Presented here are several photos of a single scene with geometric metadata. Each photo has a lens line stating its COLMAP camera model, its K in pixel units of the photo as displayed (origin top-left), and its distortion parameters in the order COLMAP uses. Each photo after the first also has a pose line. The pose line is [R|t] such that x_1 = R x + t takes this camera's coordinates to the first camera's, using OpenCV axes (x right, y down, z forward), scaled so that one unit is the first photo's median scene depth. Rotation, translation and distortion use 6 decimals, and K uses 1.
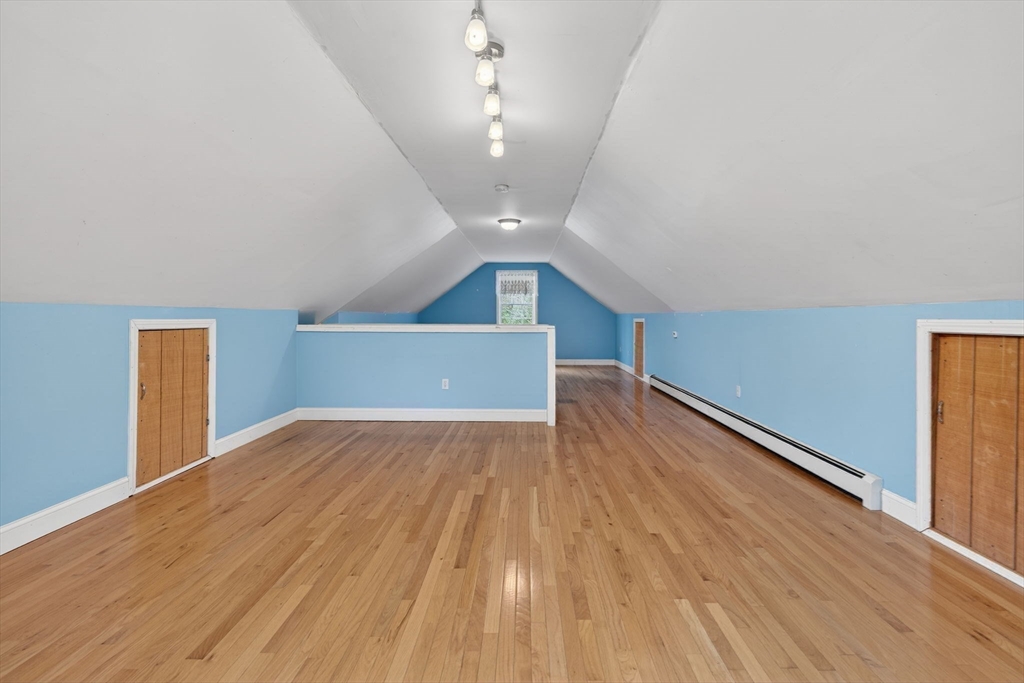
lens RADIAL K [[461.8, 0, 515.3], [0, 461.8, 328.9], [0, 0, 1]] dist [0.000049, 0.000159]
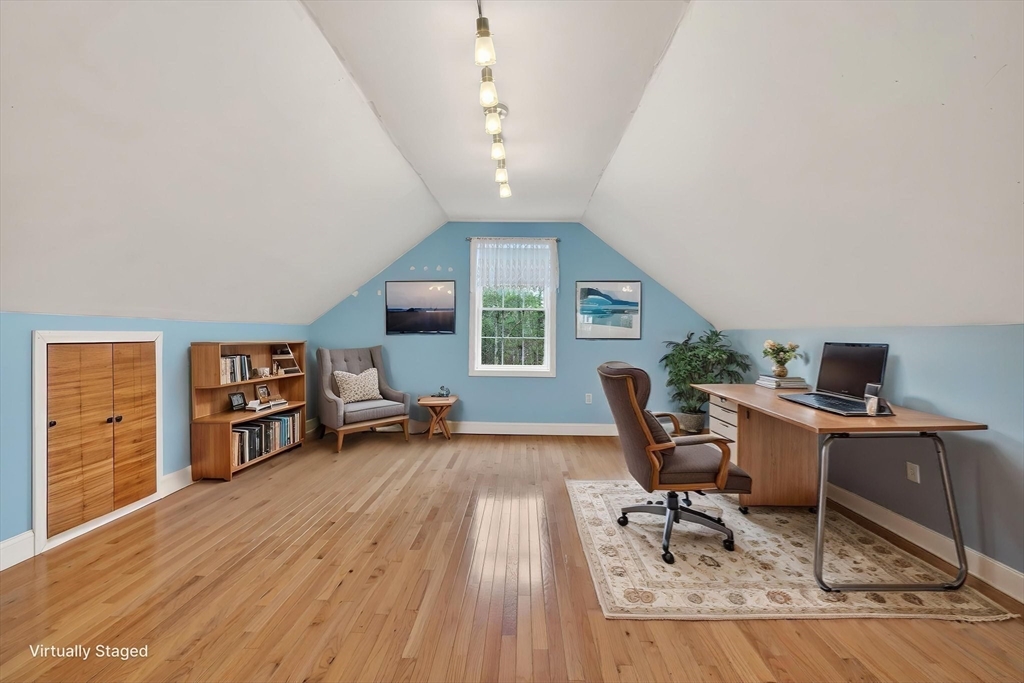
lens RADIAL K [[460.5, 0, 515.6], [0, 460.5, 328.5], [0, 0, 1]] dist [-0.001015, -0.000088]
pose [[-0.999911, -0.013307, -0.000175, -0.105020], [-0.013308, 0.999866, 0.009565, -0.048837], [0.000048, 0.009566, -0.999954, 2.032754]]
